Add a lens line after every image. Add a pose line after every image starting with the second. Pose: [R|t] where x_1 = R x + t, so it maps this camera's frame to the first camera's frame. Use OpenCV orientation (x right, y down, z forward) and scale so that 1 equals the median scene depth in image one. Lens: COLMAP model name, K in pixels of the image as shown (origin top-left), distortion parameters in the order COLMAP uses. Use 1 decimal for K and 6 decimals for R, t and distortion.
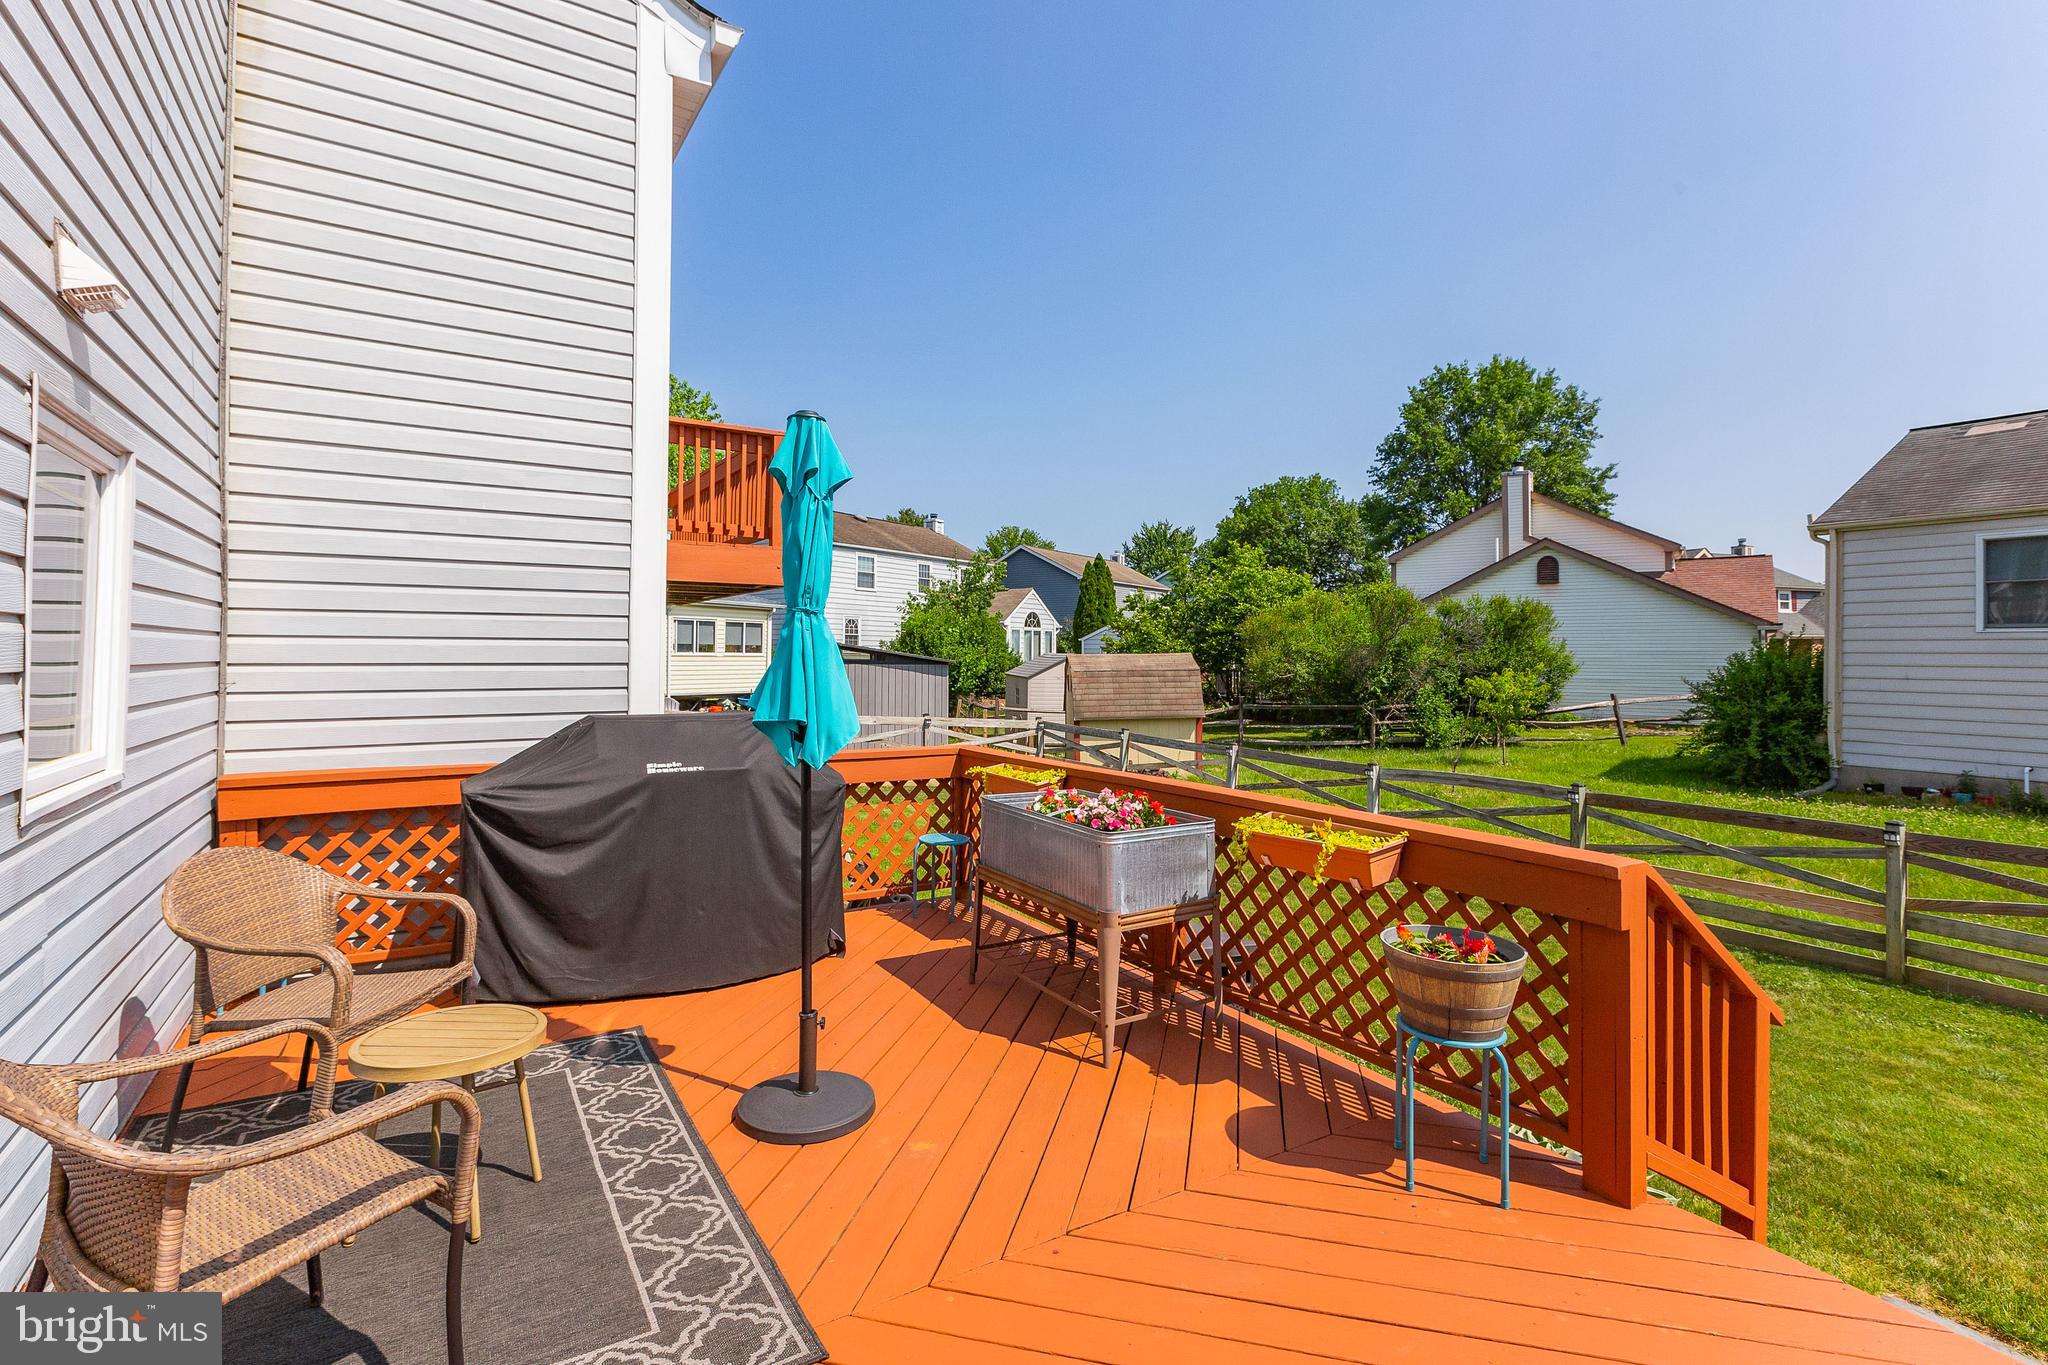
lens RADIAL K [[965.4, 0, 1025.5], [0, 965.4, 632.7], [0, 0, 1]] dist [-0.003207, -0.000911]
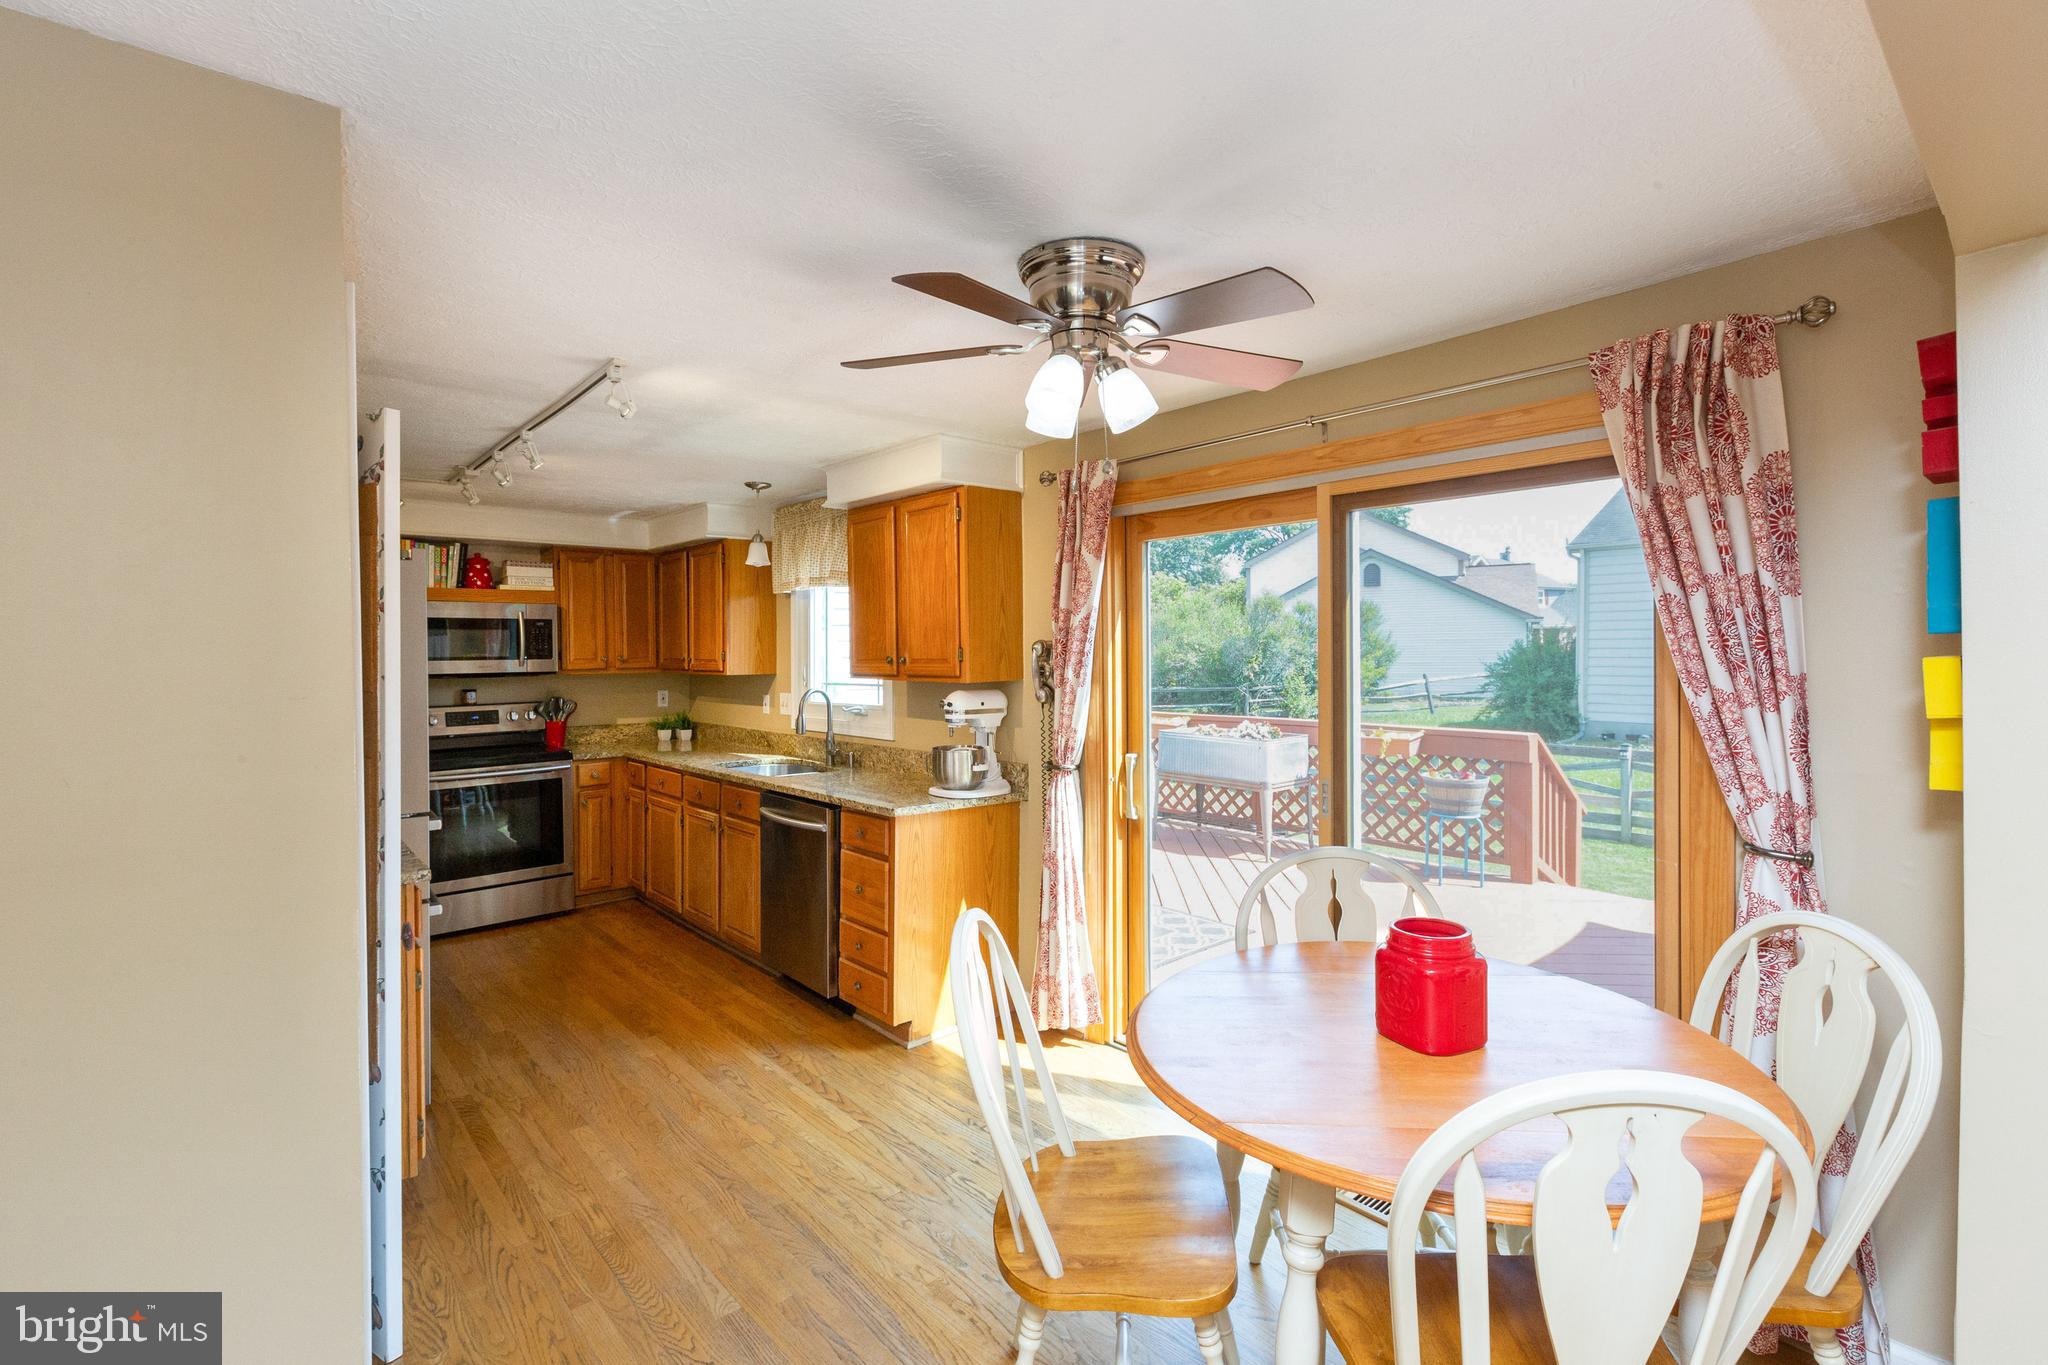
lens RADIAL K [[923.2, 0, 1045.5], [0, 923.2, 650.7], [0, 0, 1]] dist [0.001885, 0.000072]
pose [[0.983558, -0.014578, 0.180003, -0.138325], [0.010267, 0.999638, 0.024858, -0.003353], [-0.180300, -0.022601, 0.983352, -0.144389]]
